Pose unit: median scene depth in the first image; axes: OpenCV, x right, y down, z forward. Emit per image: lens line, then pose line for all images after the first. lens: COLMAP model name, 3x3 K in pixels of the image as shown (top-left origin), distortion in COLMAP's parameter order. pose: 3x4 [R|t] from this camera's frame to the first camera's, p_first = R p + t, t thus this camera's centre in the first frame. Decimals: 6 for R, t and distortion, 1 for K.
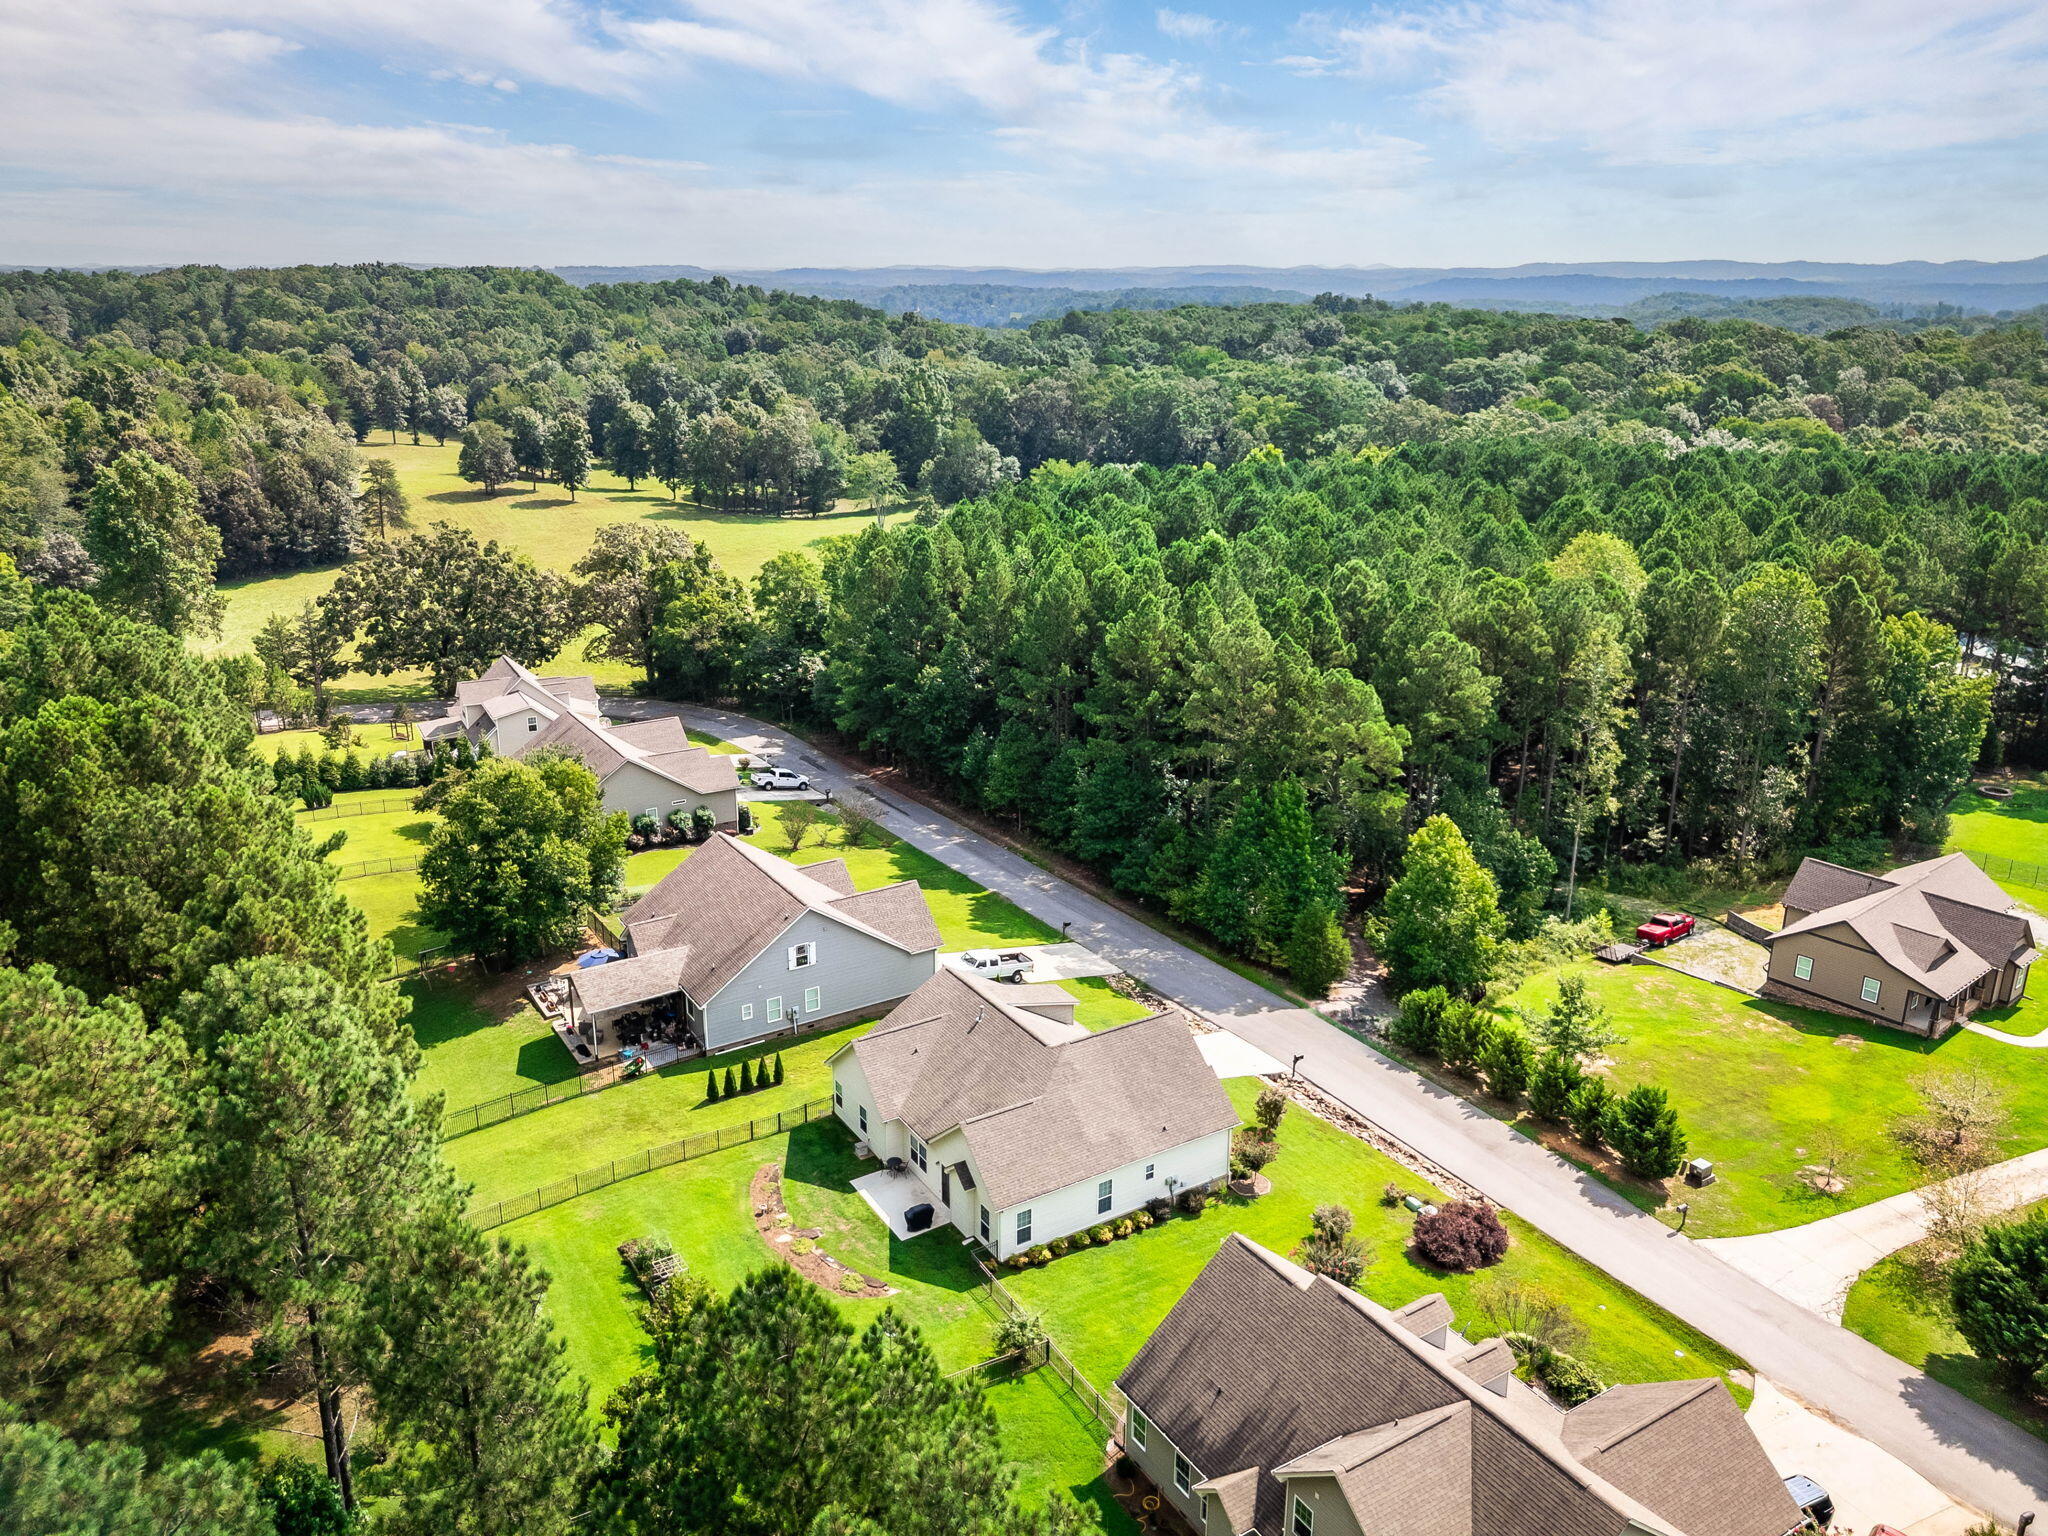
lens RADIAL K [[1502.5, 0, 1018.1], [0, 1502.5, 758.1], [0, 0, 1]] dist [0.054560, -0.054780]
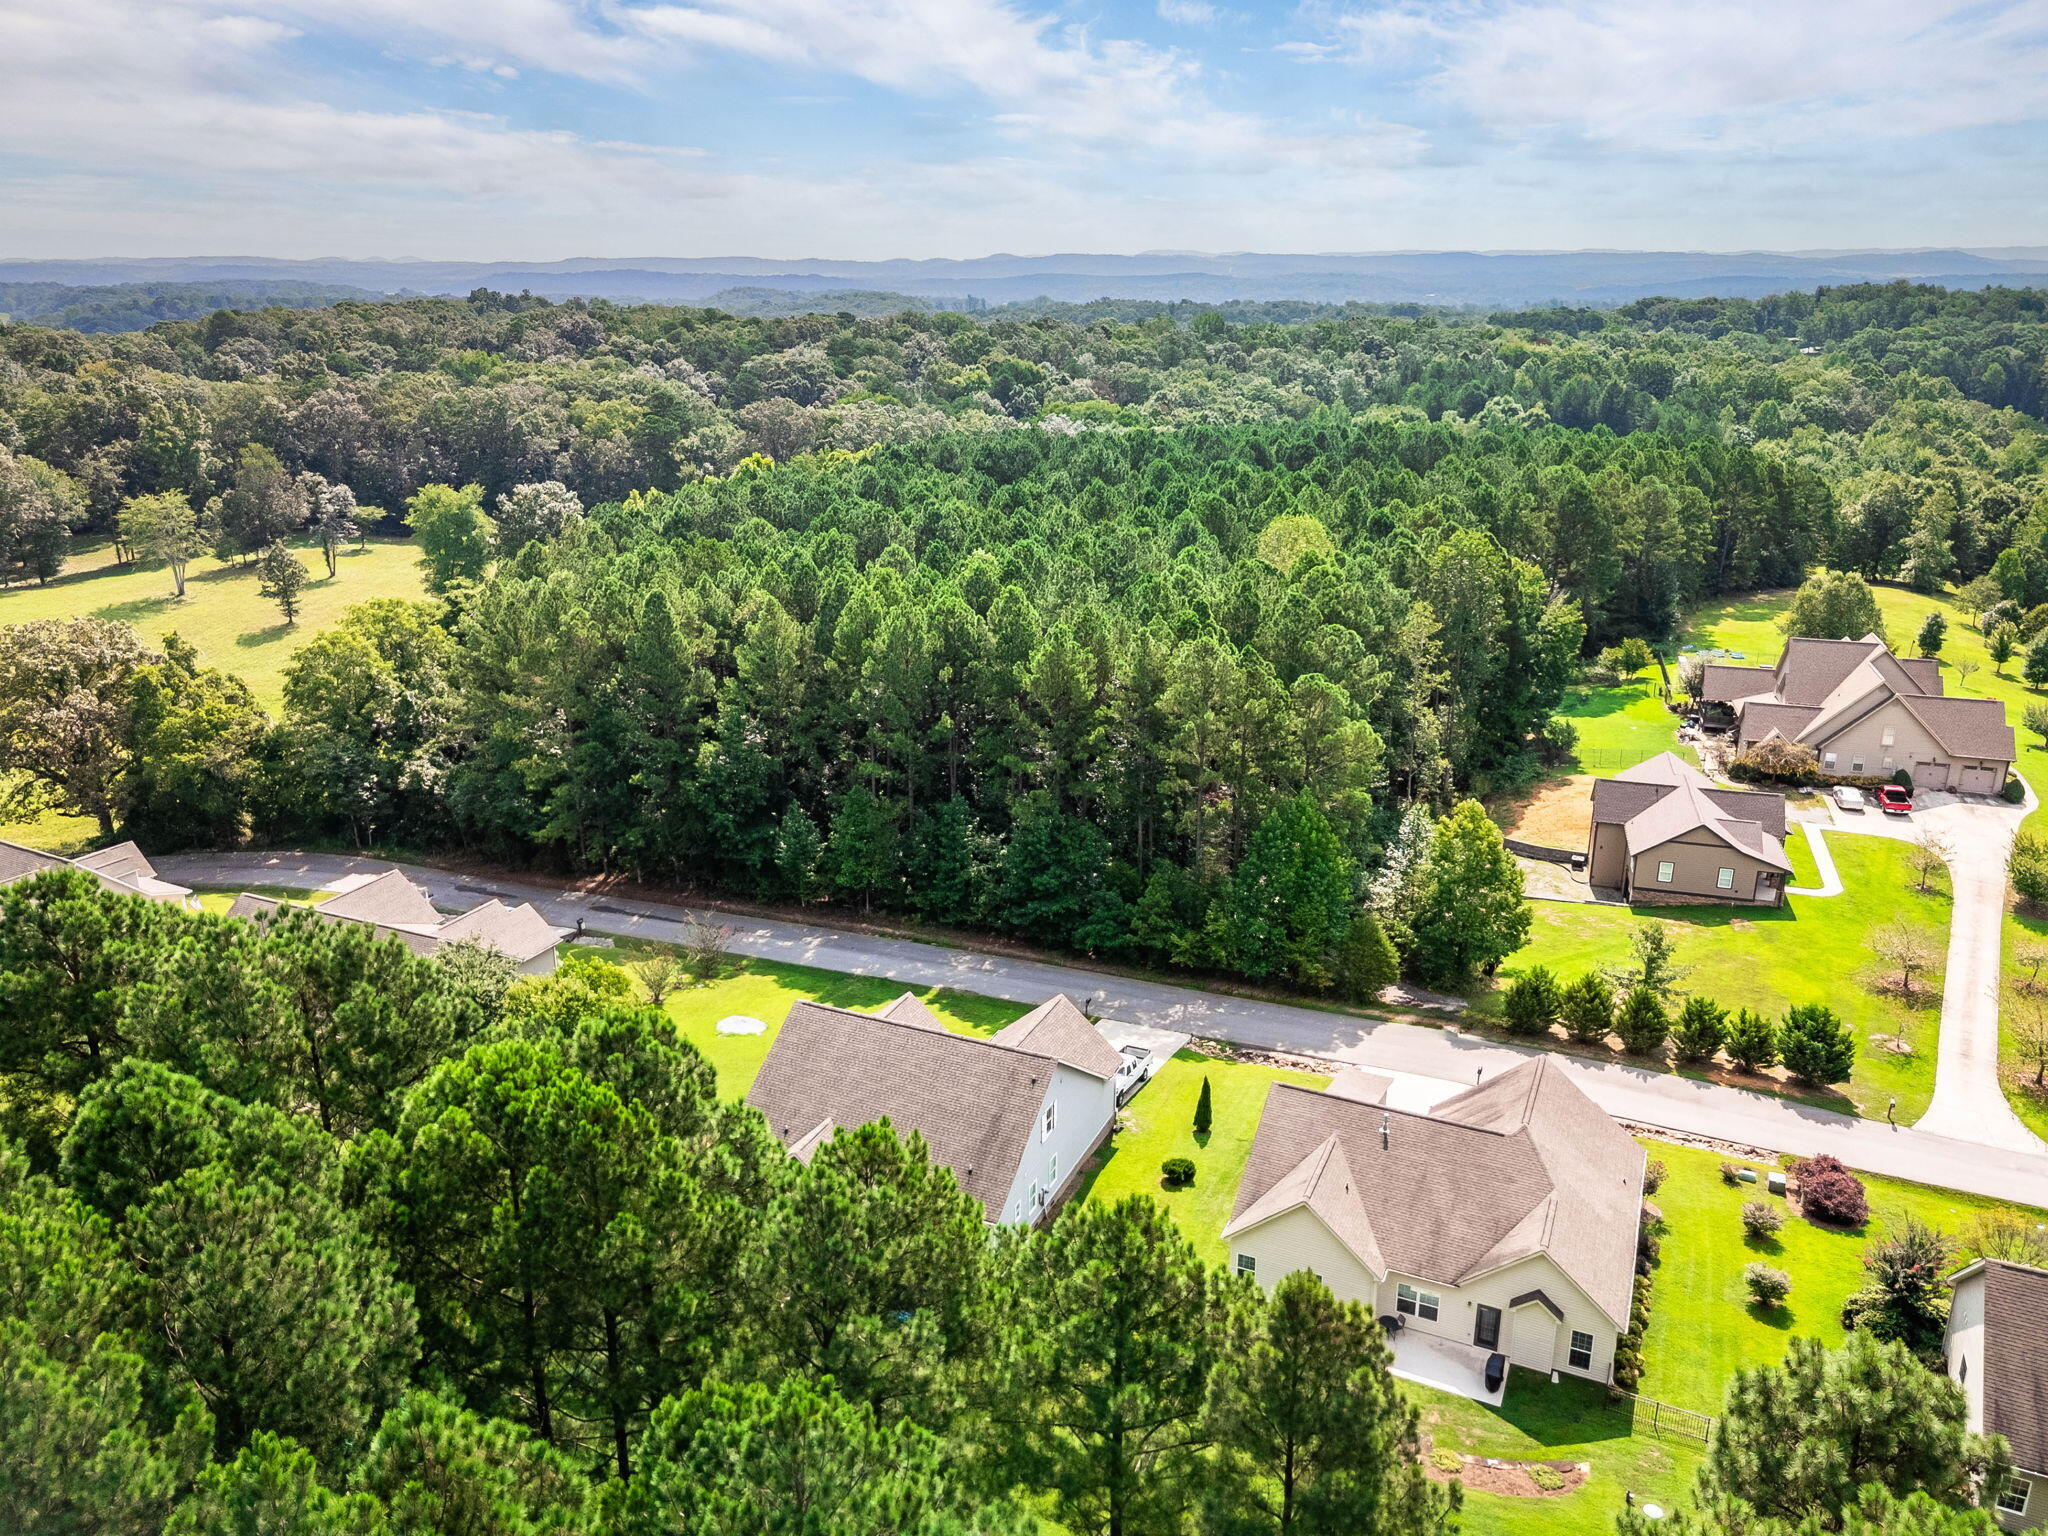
lens RADIAL K [[1504.0, 0, 1022.4], [0, 1504.0, 732.5], [0, 0, 1]] dist [0.098312, 0.000396]
pose [[0.842651, -0.167805, 0.511645, -0.267014], [0.175774, 0.983871, 0.033192, -0.050772], [-0.508963, 0.061965, 0.858555, 0.156364]]
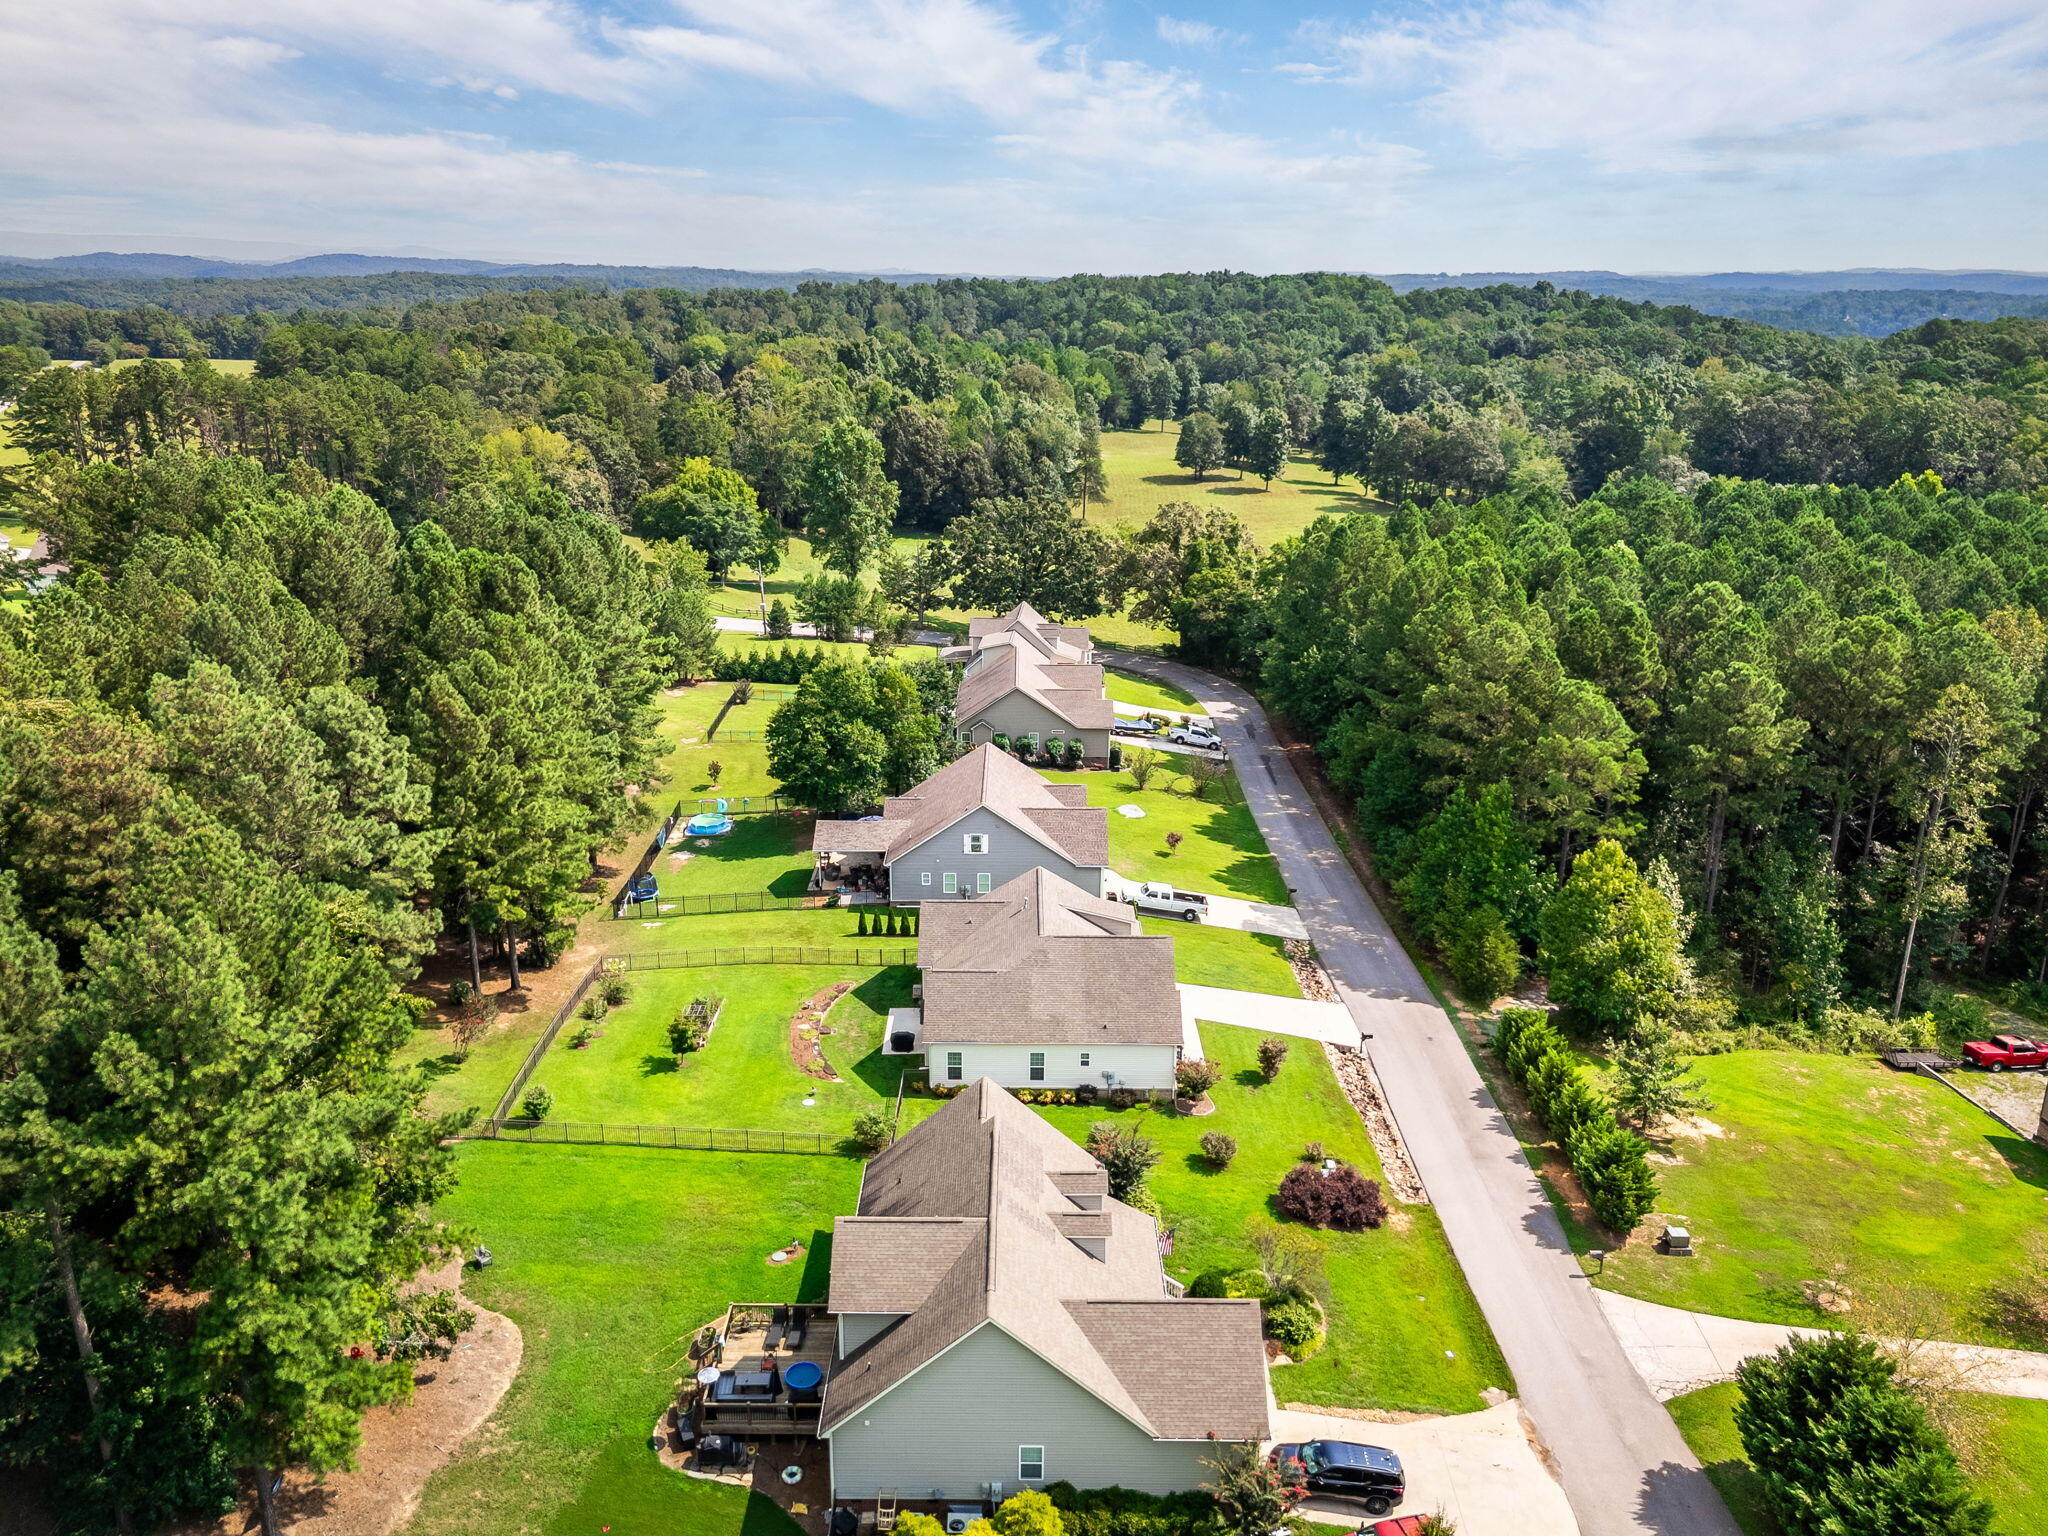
lens RADIAL K [[1502.5, 0, 1018.1], [0, 1502.5, 758.1], [0, 0, 1]] dist [0.054560, -0.054780]
pose [[0.846936, 0.162664, -0.506202, 0.244553], [-0.164553, 0.985500, 0.041366, 0.004627], [0.505591, 0.048263, 0.861423, -0.006933]]
